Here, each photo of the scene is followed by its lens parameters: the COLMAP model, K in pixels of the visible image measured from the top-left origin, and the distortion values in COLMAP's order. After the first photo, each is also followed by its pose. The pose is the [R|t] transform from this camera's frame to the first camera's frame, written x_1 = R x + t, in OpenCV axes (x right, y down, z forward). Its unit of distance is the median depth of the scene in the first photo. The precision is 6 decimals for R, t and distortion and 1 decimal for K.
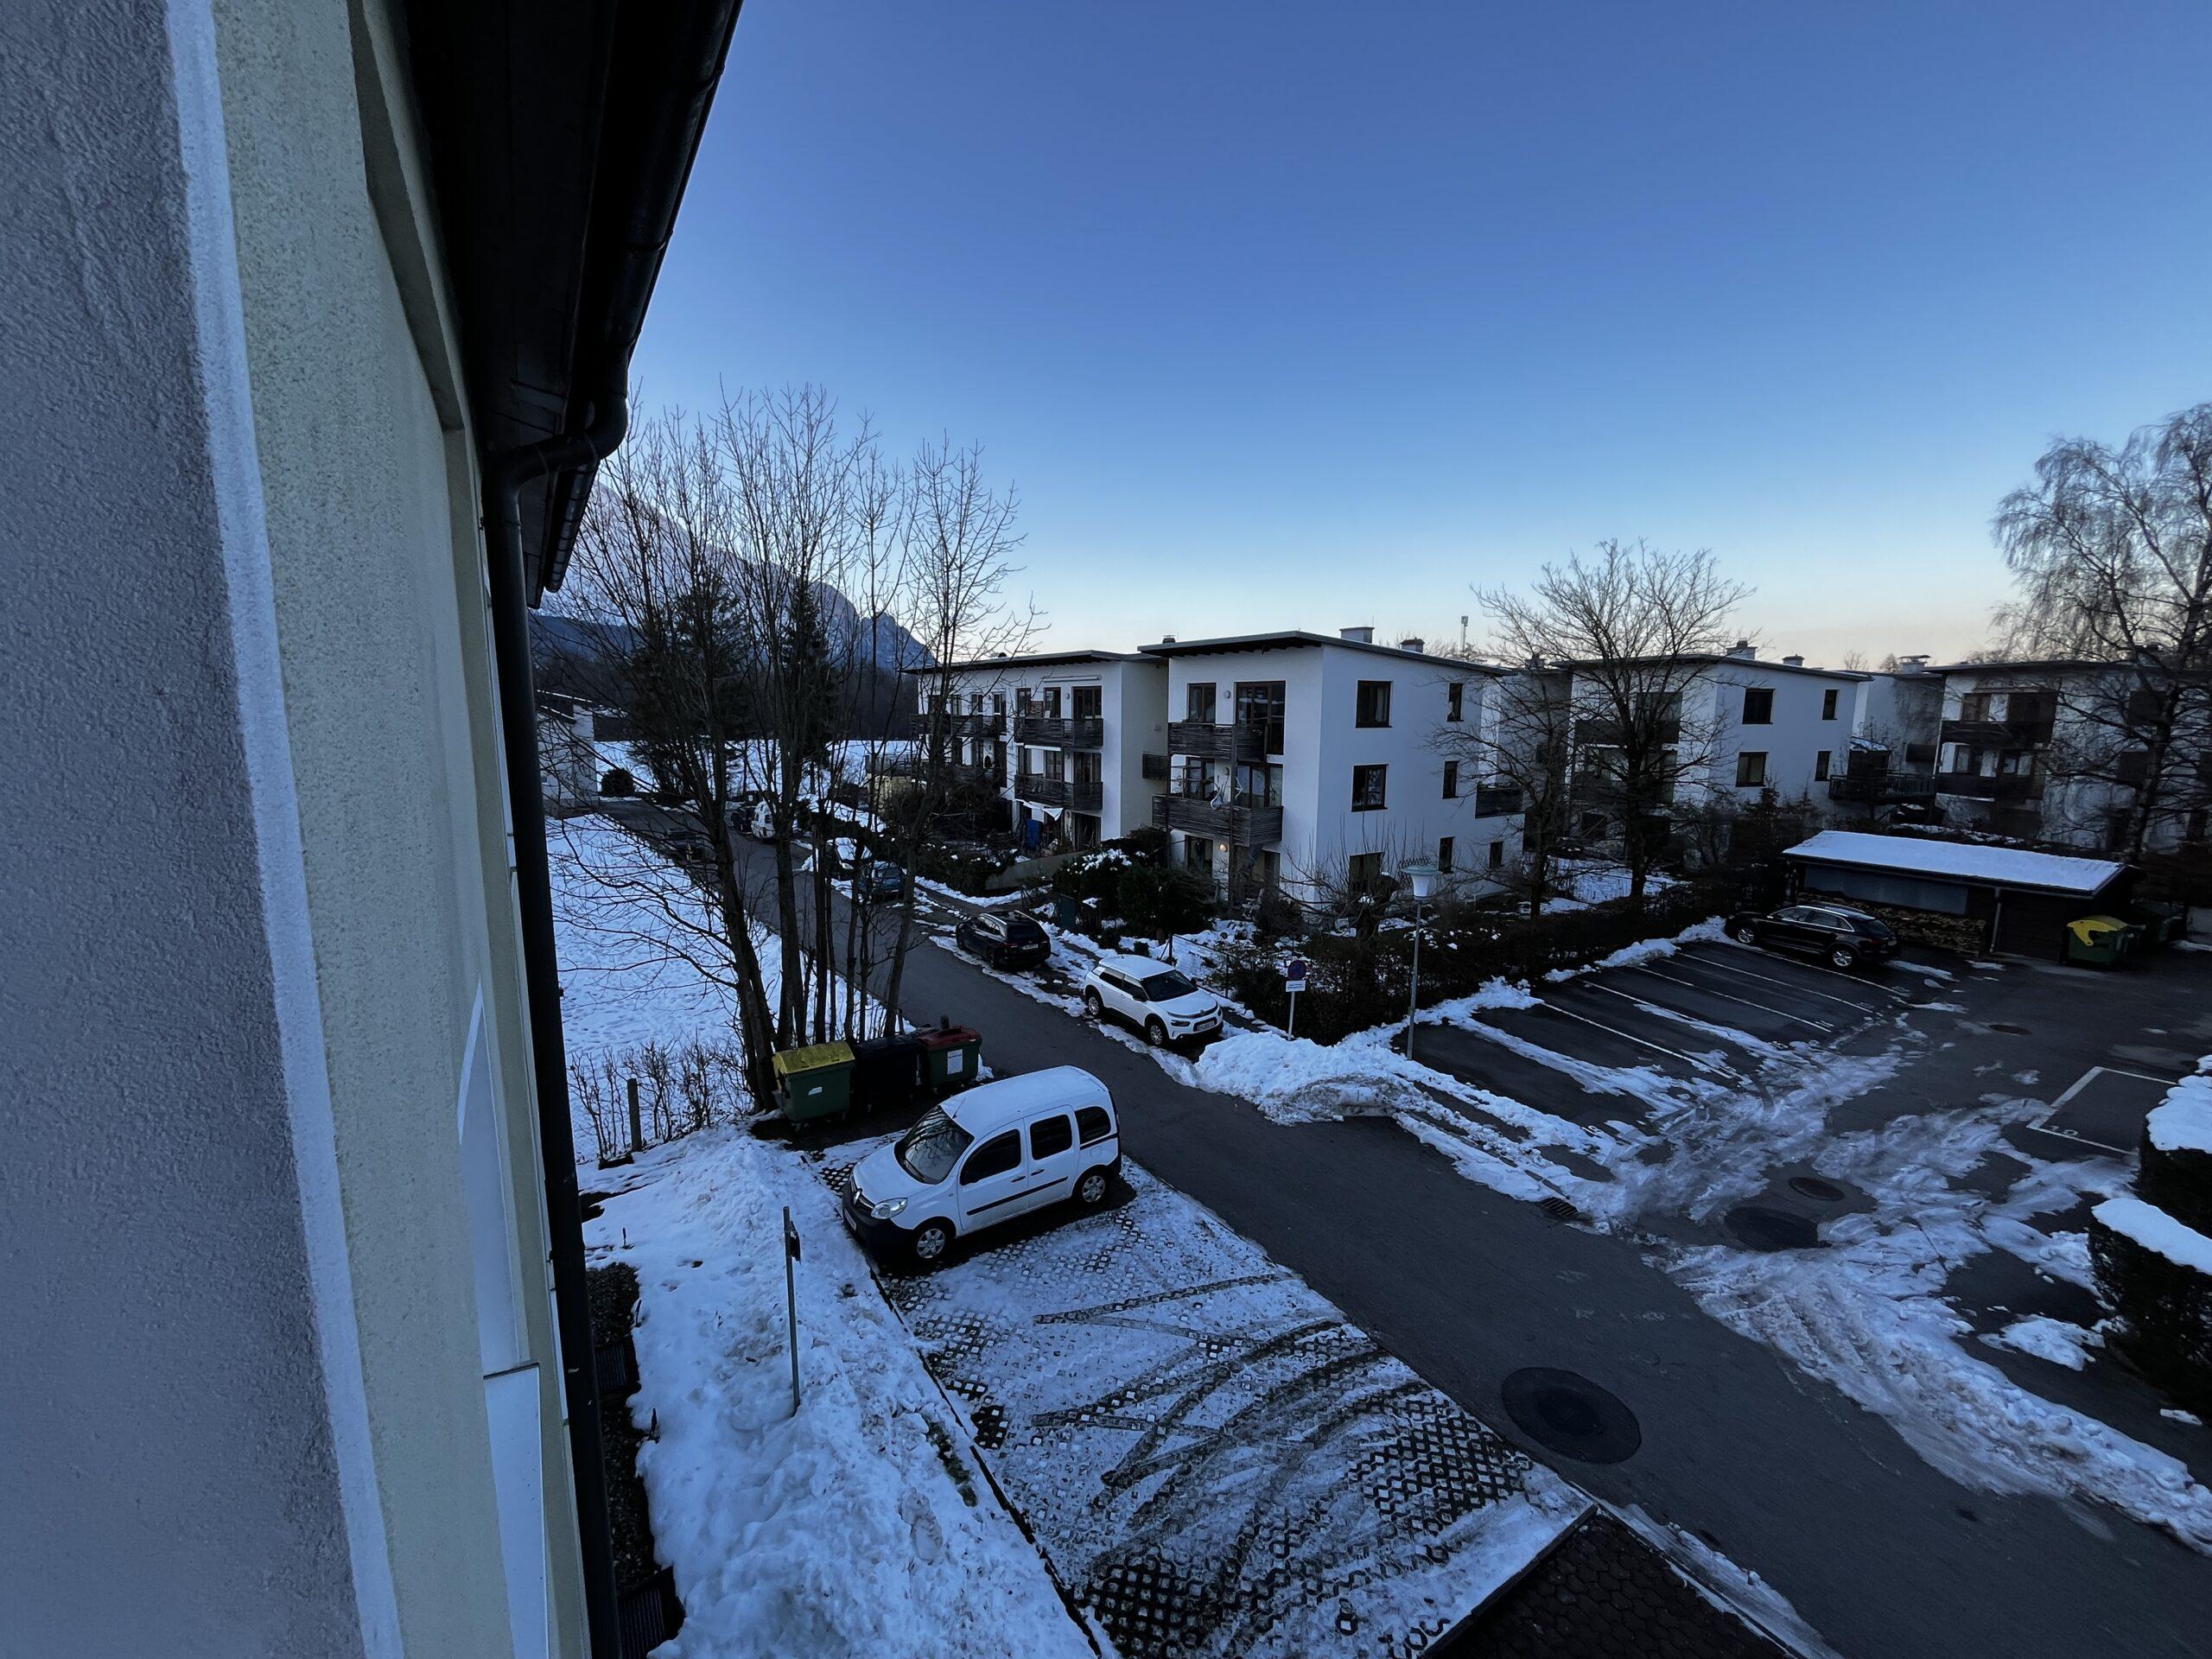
lens RADIAL K [[892.2, 0, 1097.7], [0, 892.2, 826.9], [0, 0, 1]] dist [-0.002375, -0.000844]
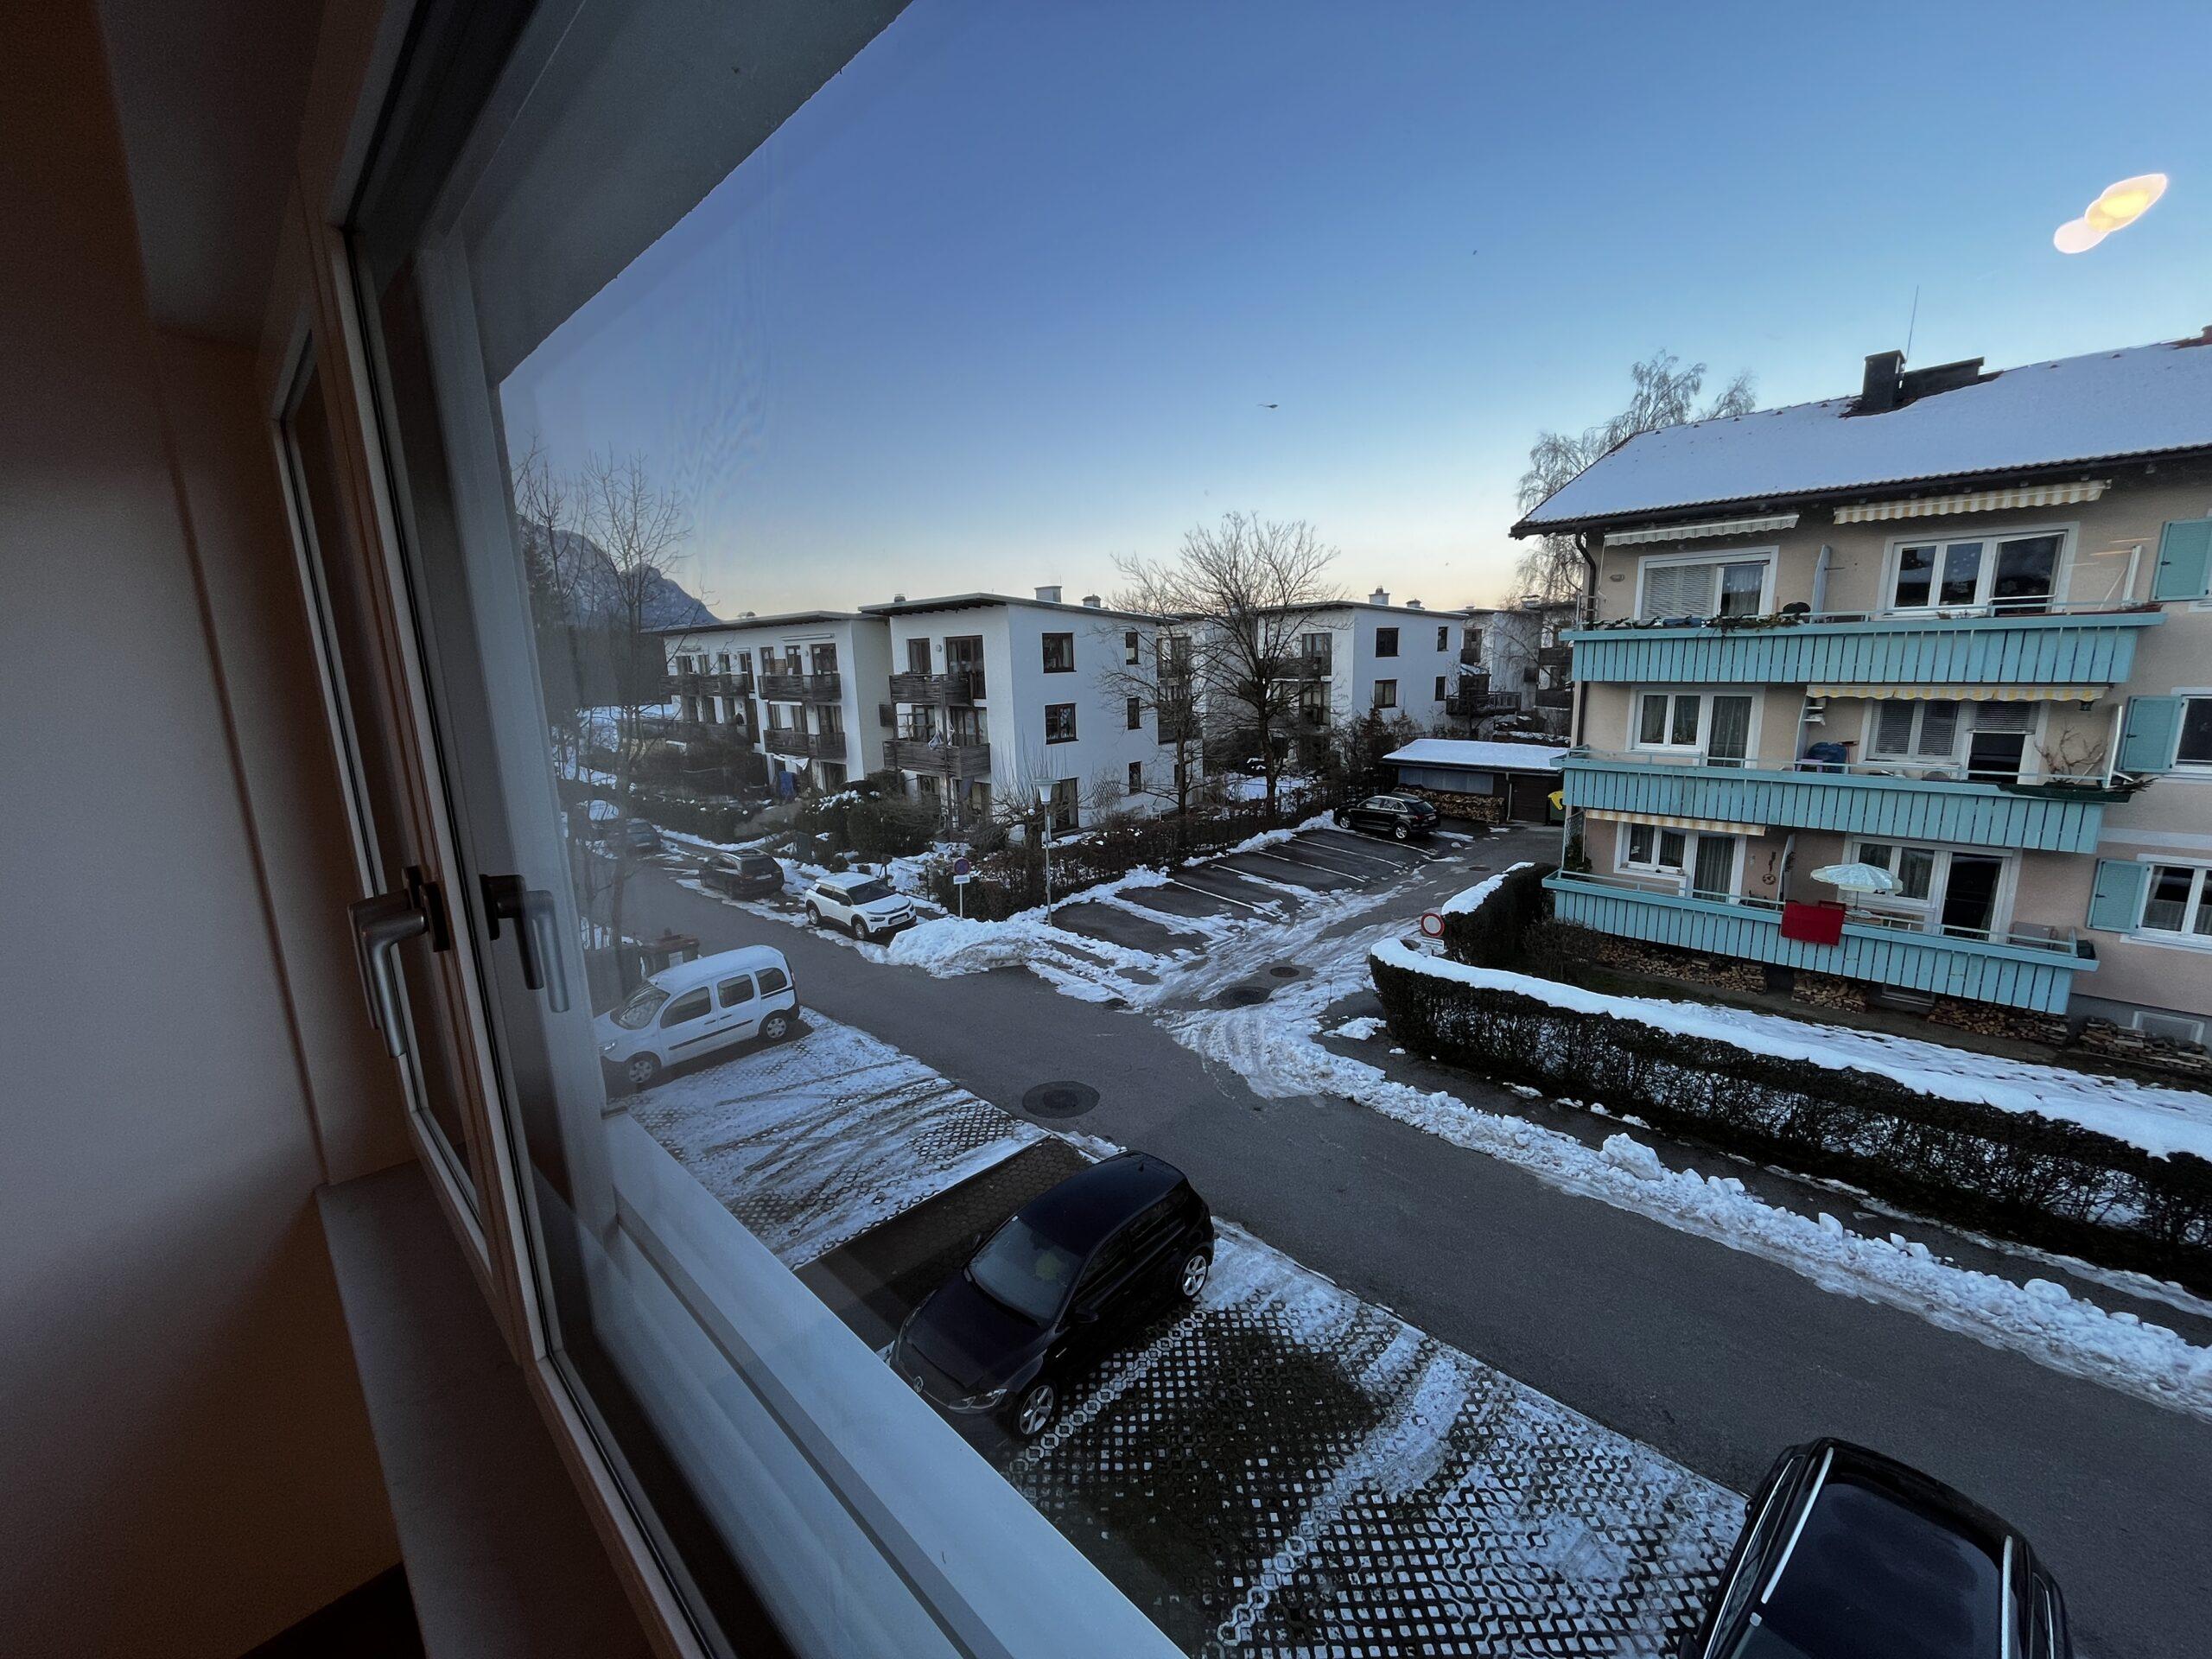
lens RADIAL K [[892.2, 0, 1100.8], [0, 892.2, 832.3], [0, 0, 1]] dist [-0.002375, -0.000844]
pose [[0.974921, -0.077089, 0.208775, 0.146821], [0.064064, 0.995595, 0.068460, 0.033992], [-0.213133, -0.053368, 0.975565, -0.277770]]
